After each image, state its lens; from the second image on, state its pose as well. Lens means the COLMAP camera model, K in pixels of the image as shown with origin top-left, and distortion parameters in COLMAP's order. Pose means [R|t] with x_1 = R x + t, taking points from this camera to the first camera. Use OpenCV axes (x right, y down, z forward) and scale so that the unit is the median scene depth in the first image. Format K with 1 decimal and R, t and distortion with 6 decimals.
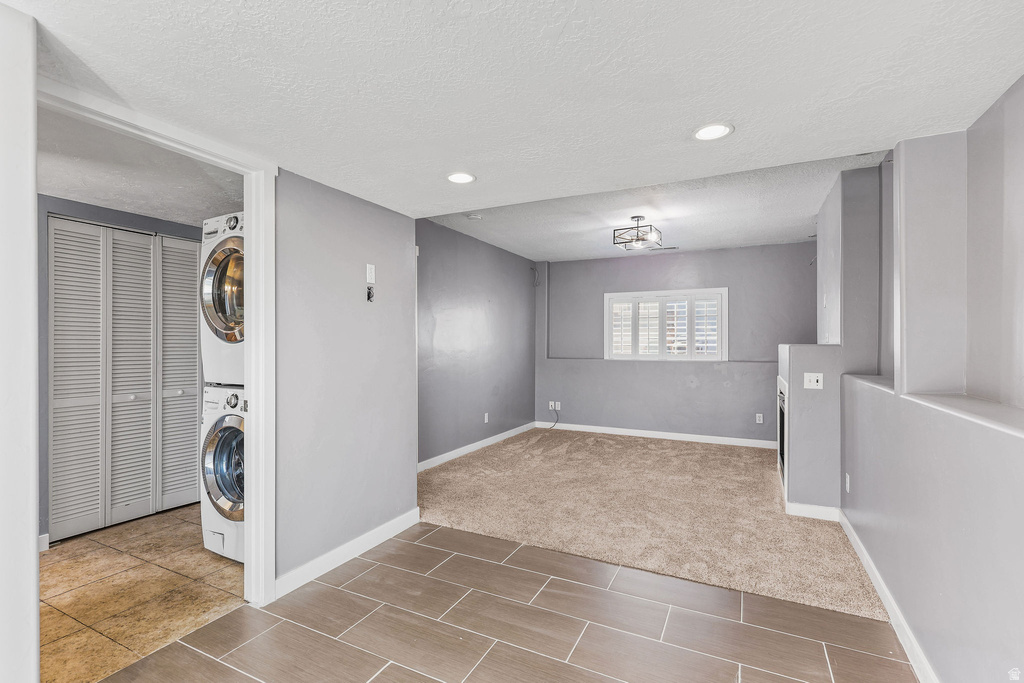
lens RADIAL K [[454.0, 0, 512.0], [0, 454.0, 341.5], [0, 0, 1]] dist [0.002892, 0.000670]
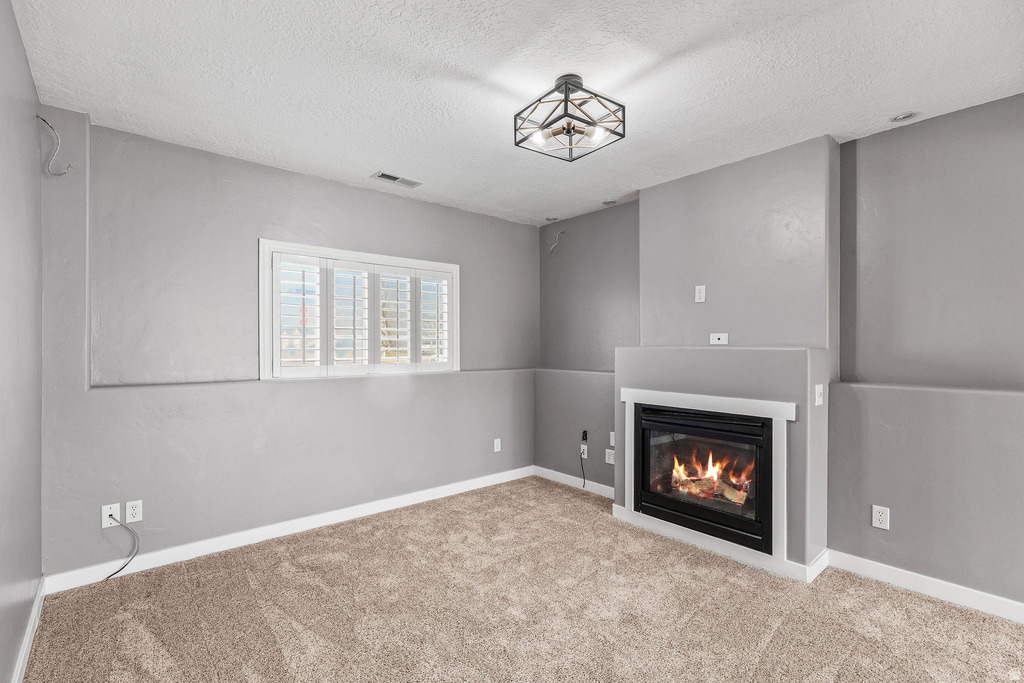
lens RADIAL K [[468.4, 0, 510.7], [0, 468.4, 346.0], [0, 0, 1]] dist [-0.001580, -0.000127]
pose [[0.396173, -0.001962, 0.918174, -0.137274], [-0.004454, 0.999982, 0.004059, 0.001255], [-0.918165, -0.005697, 0.396157, 0.577042]]
